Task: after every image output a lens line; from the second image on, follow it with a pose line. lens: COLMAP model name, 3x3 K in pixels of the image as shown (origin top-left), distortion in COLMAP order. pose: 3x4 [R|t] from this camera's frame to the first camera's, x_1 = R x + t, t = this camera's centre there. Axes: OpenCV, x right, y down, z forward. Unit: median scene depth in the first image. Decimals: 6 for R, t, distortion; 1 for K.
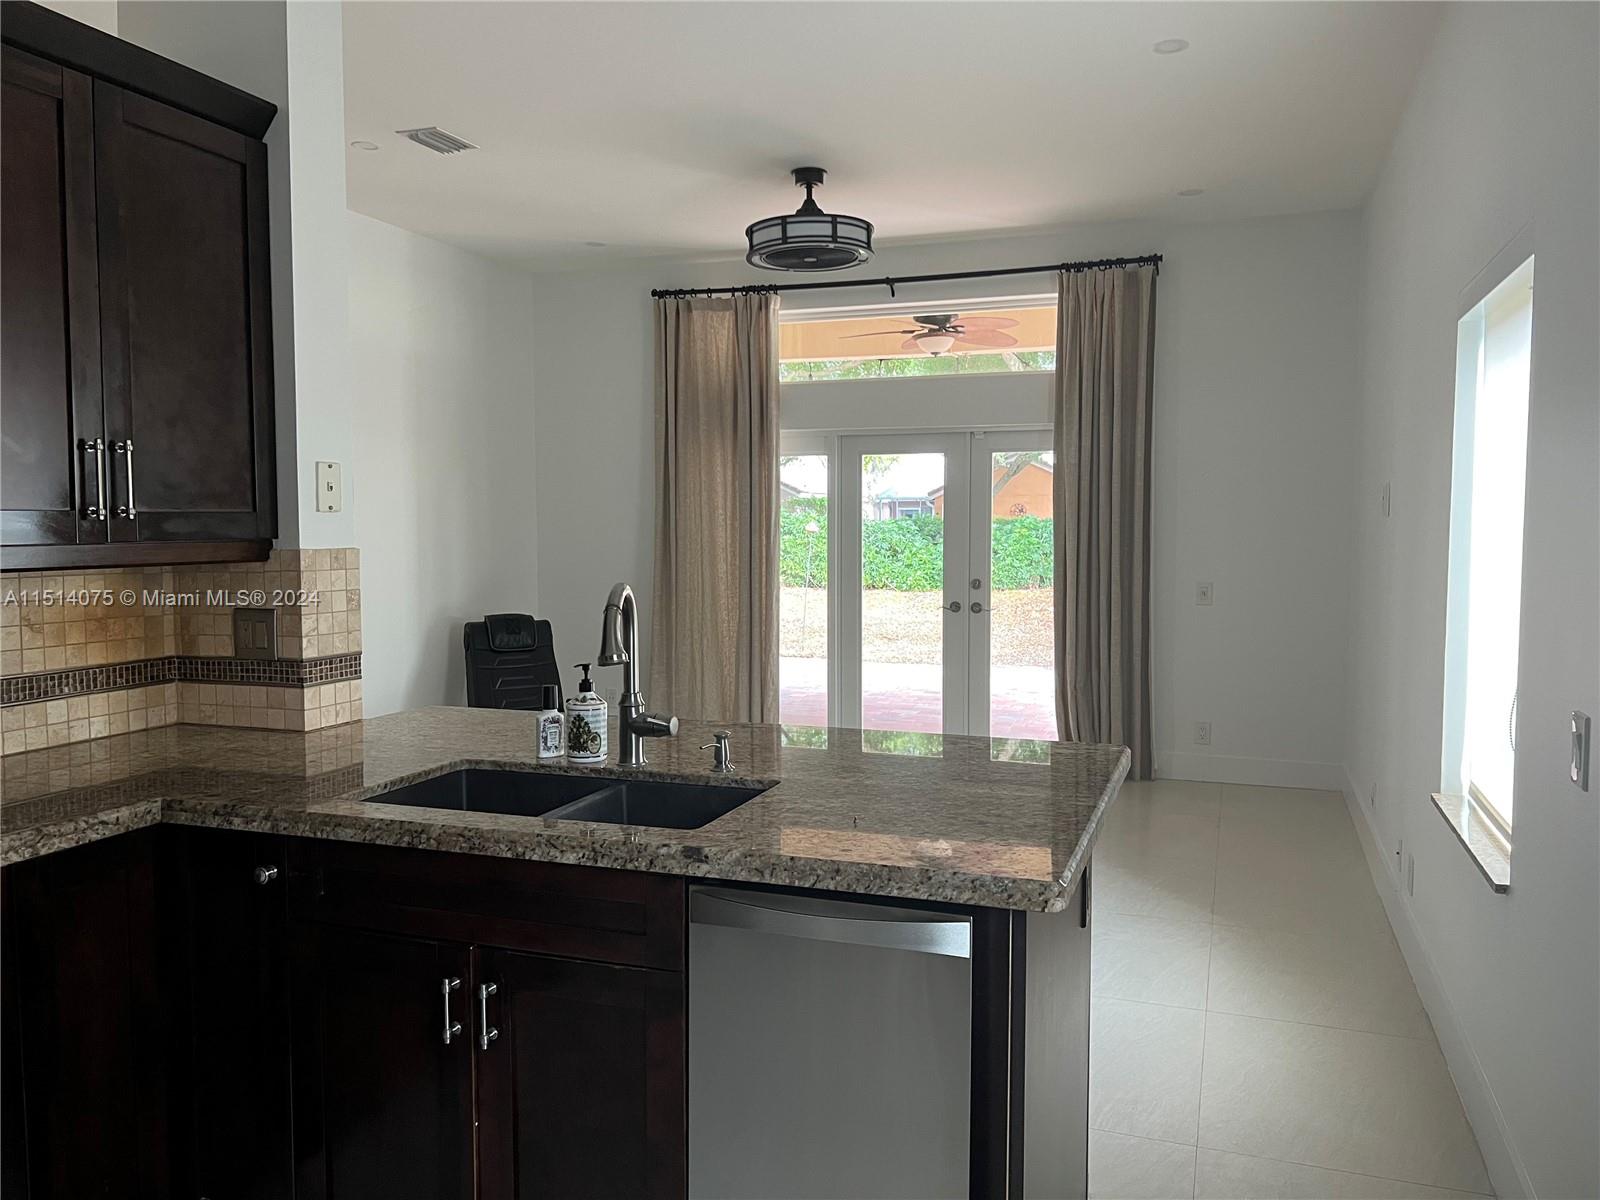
lens RADIAL K [[1245.4, 0, 800.0], [0, 1245.4, 600.0], [0, 0, 1]] dist [0.095616, -0.000512]
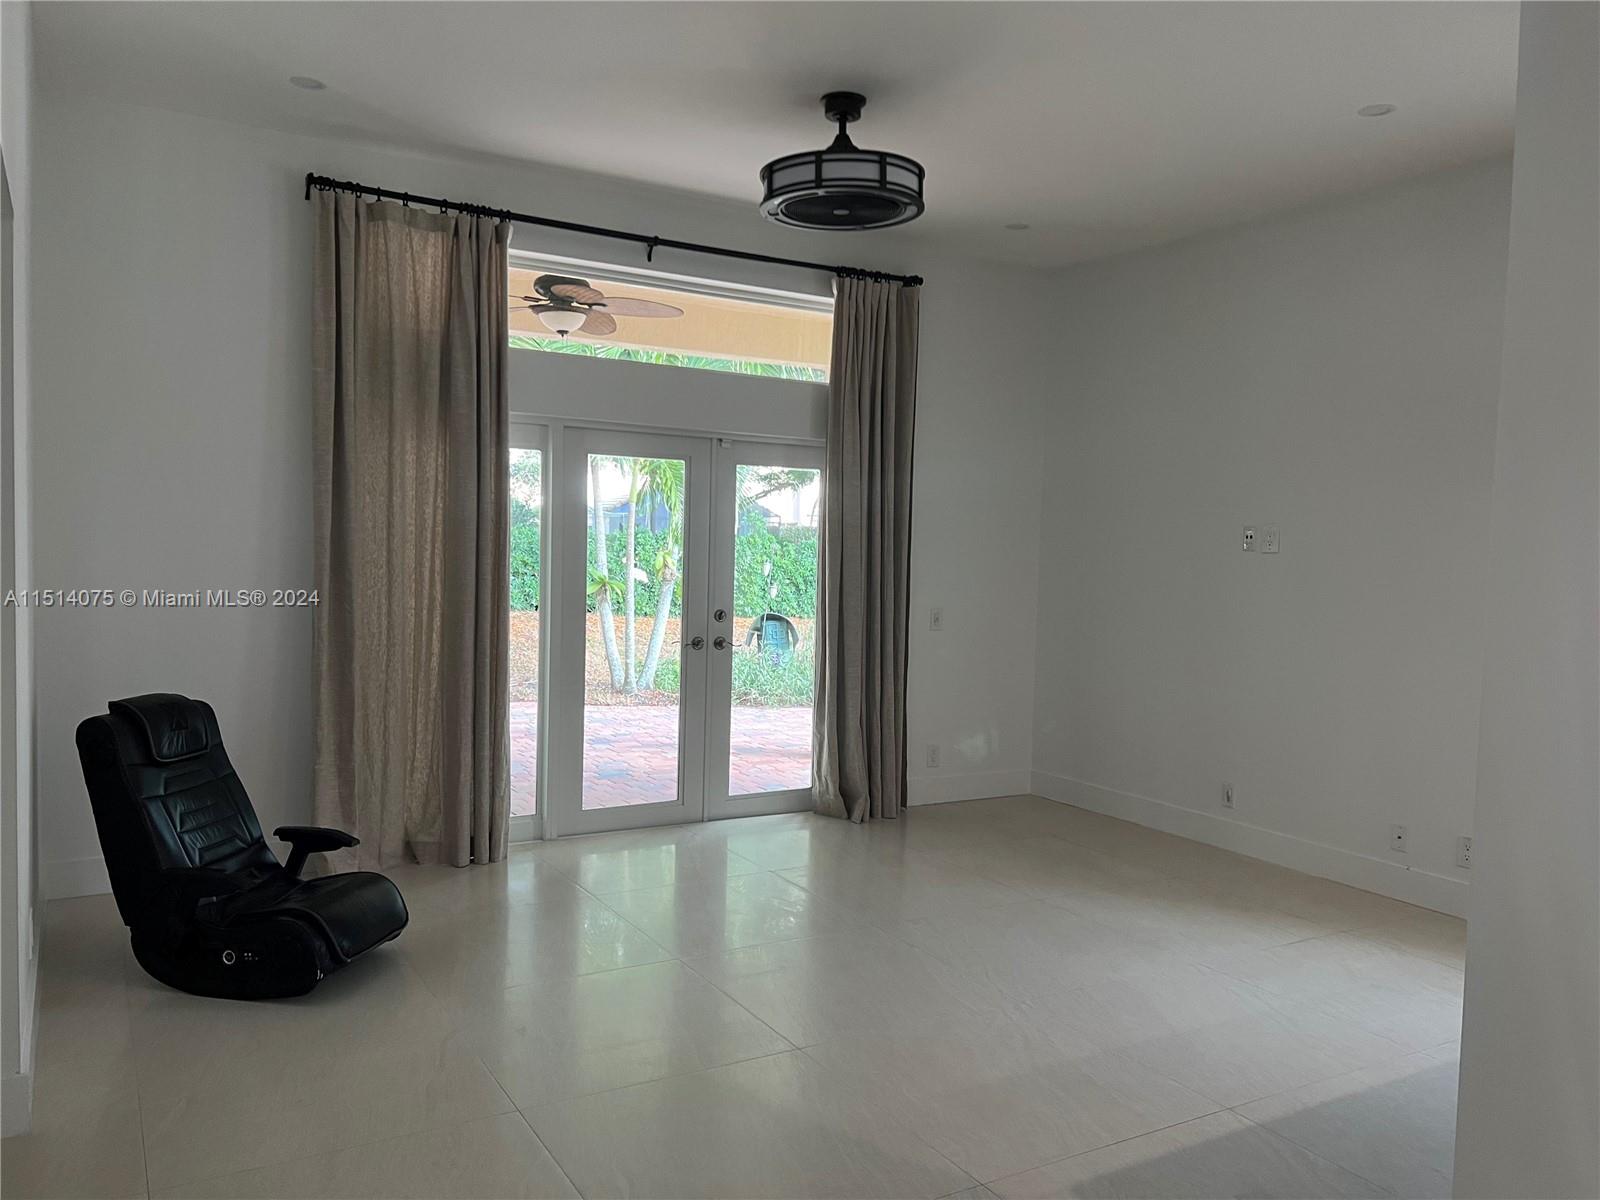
lens RADIAL K [[1218.5, 0, 834.6], [0, 1218.5, 599.1], [0, 0, 1]] dist [0.113297, -0.173700]
pose [[0.650937, -0.020939, 0.758843, -0.456740], [0.013896, 0.999781, 0.015667, -0.037035], [-0.759005, 0.000347, 0.651085, 0.403284]]
